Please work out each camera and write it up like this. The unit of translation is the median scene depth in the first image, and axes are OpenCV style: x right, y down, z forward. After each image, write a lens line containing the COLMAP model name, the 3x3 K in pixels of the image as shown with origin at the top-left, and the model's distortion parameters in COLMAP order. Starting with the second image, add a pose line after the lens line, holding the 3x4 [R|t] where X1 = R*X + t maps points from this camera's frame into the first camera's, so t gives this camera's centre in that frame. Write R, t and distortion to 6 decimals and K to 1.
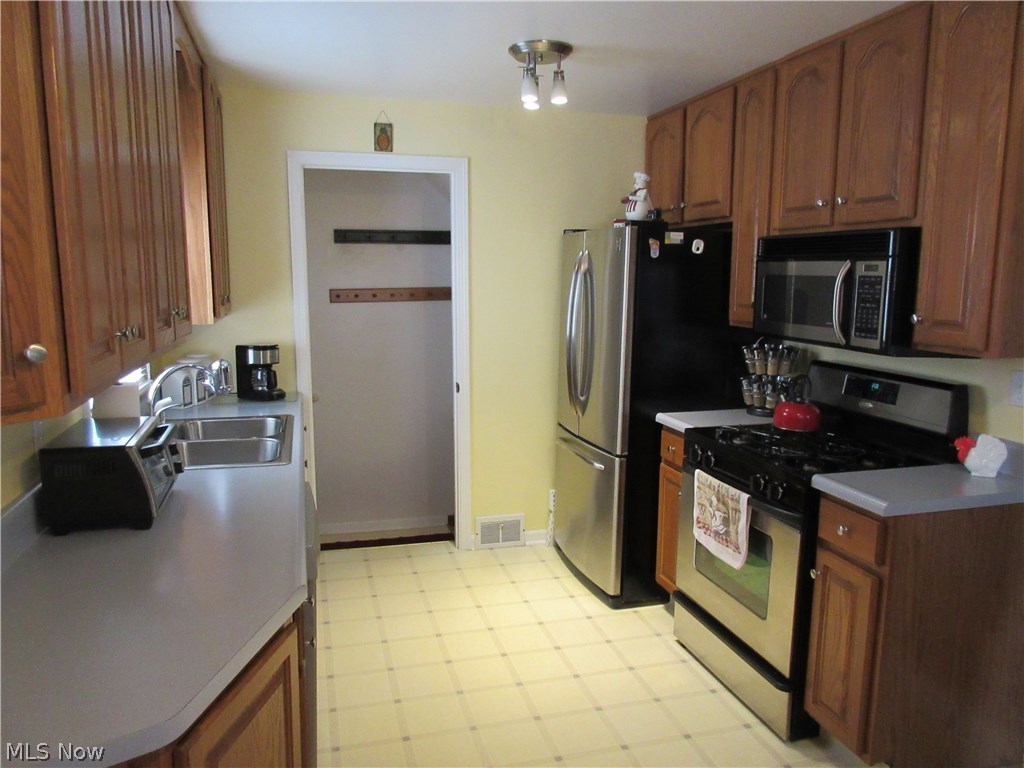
lens RADIAL K [[754.3, 0, 507.7], [0, 754.3, 385.0], [0, 0, 1]] dist [-0.018064, 0.012220]
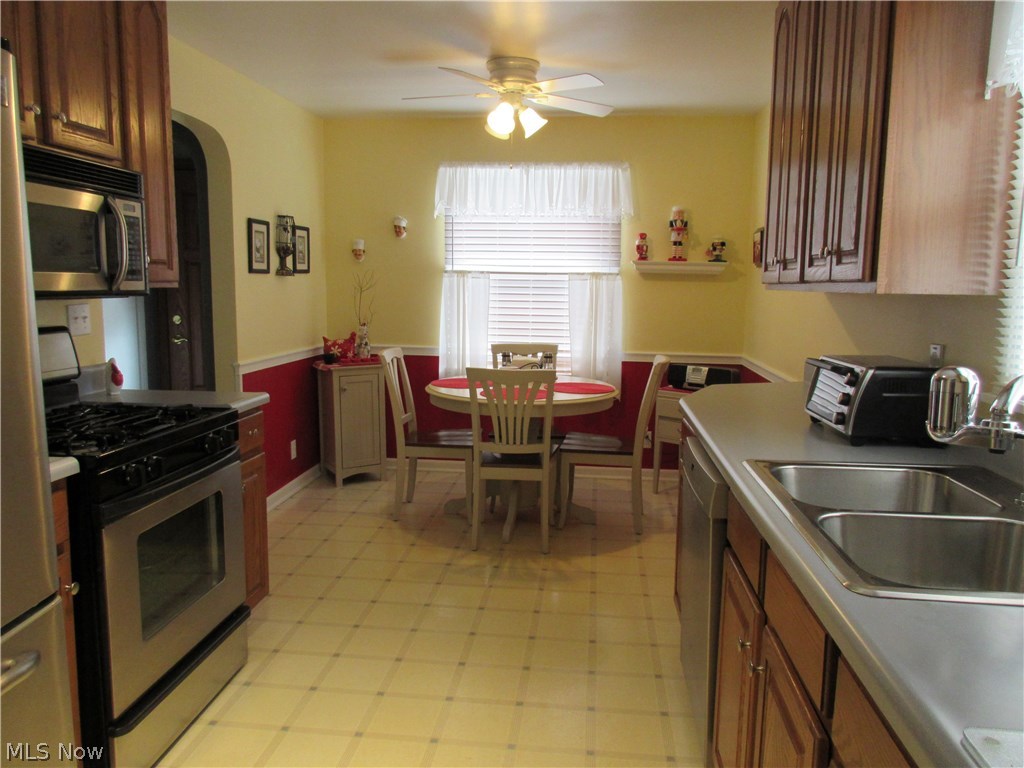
lens RADIAL K [[754.3, 0, 513.7], [0, 754.3, 385.1], [0, 0, 1]] dist [-0.018064, 0.012220]
pose [[-0.922130, -0.065582, 0.381282, -0.254010], [0.043388, 0.961780, 0.270363, -0.121889], [-0.384440, 0.265852, -0.884041, 1.197378]]
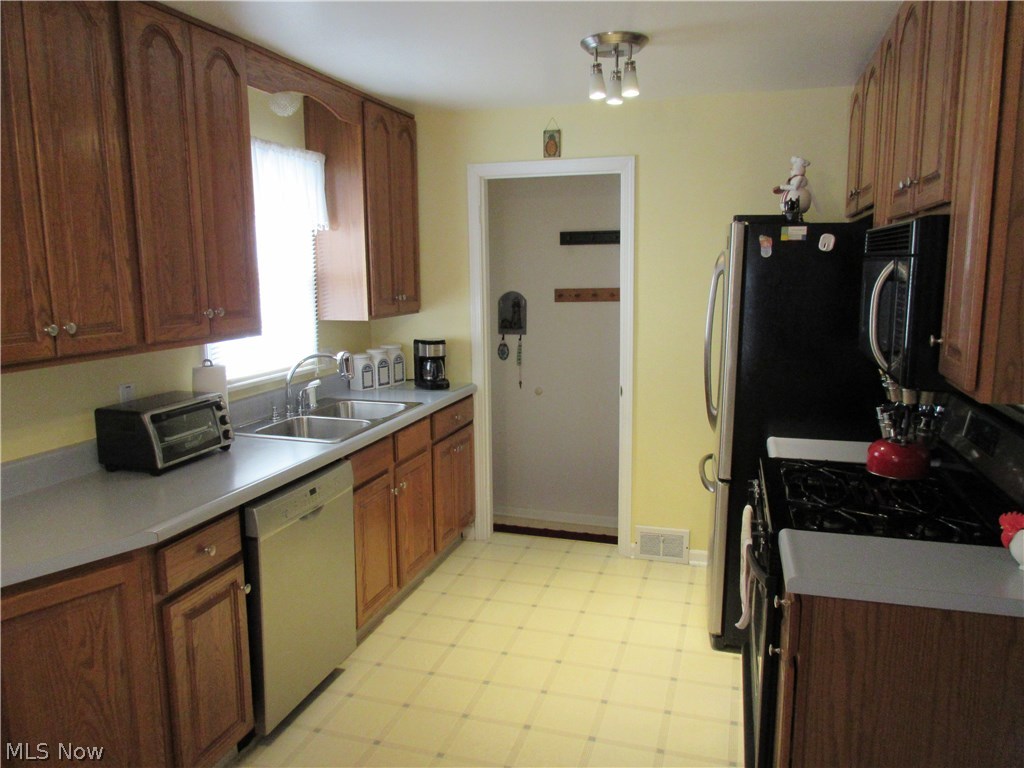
lens RADIAL K [[754.3, 0, 506.8], [0, 754.3, 383.0], [0, 0, 1]] dist [-0.018064, 0.012220]
pose [[0.840909, 0.070532, -0.536560, 0.379273], [-0.067425, 0.997400, 0.025441, -0.024216], [0.536959, 0.014784, 0.843479, 0.103433]]
